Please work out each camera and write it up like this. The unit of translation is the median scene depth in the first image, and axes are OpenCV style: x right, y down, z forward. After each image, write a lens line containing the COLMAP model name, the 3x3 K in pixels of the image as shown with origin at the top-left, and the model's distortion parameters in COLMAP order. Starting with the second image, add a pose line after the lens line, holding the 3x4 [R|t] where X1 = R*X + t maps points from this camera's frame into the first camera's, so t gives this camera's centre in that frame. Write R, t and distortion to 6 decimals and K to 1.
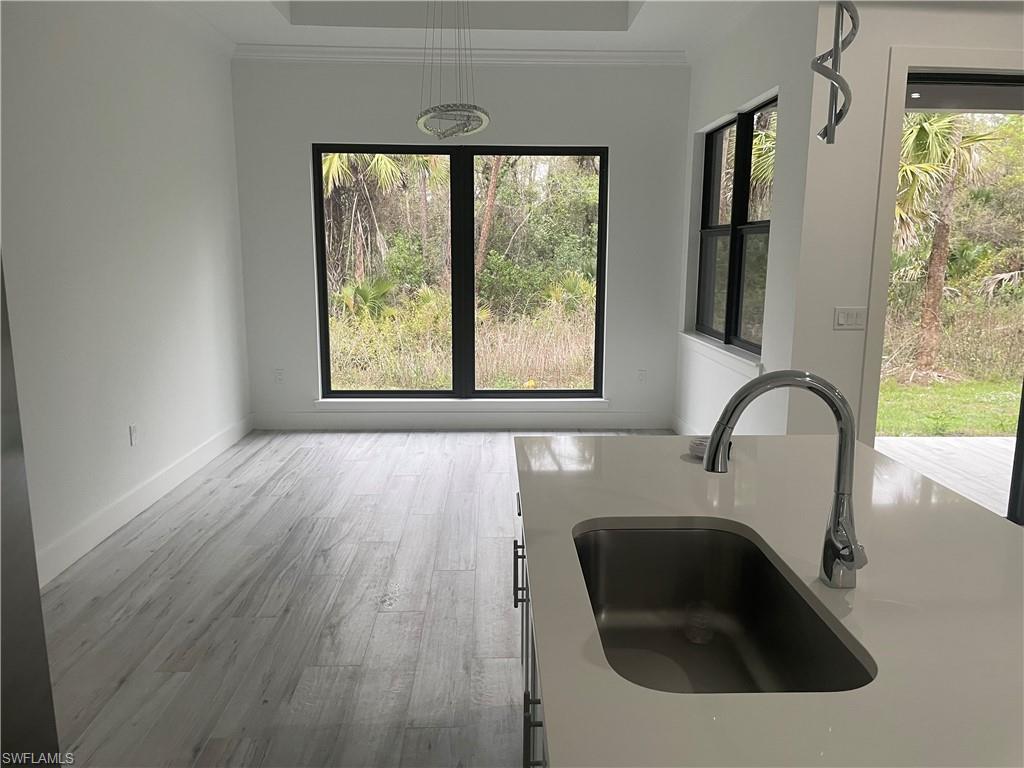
lens RADIAL K [[784.1, 0, 534.3], [0, 784.1, 394.3], [0, 0, 1]] dist [0.035871, -0.045075]
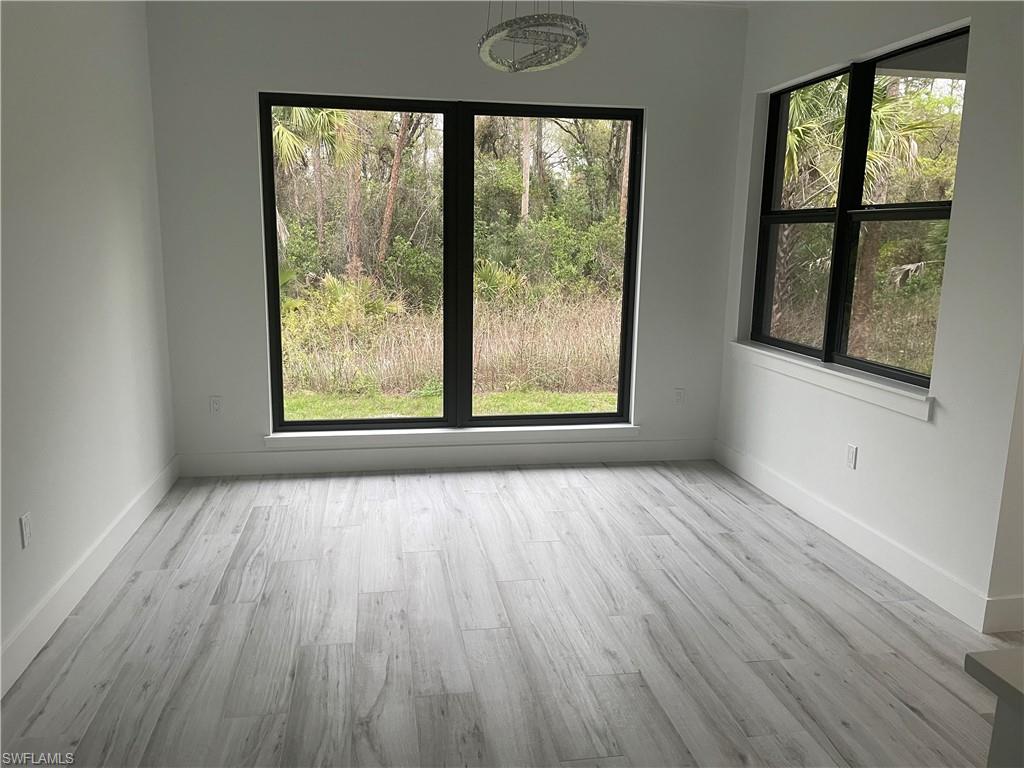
lens RADIAL K [[784.1, 0, 513.3], [0, 784.1, 383.6], [0, 0, 1]] dist [0.035871, -0.045075]
pose [[0.992096, -0.013798, 0.124720, -0.140308], [0.013353, 0.999901, 0.004410, -0.043781], [-0.124768, -0.002710, 0.992182, 0.230605]]
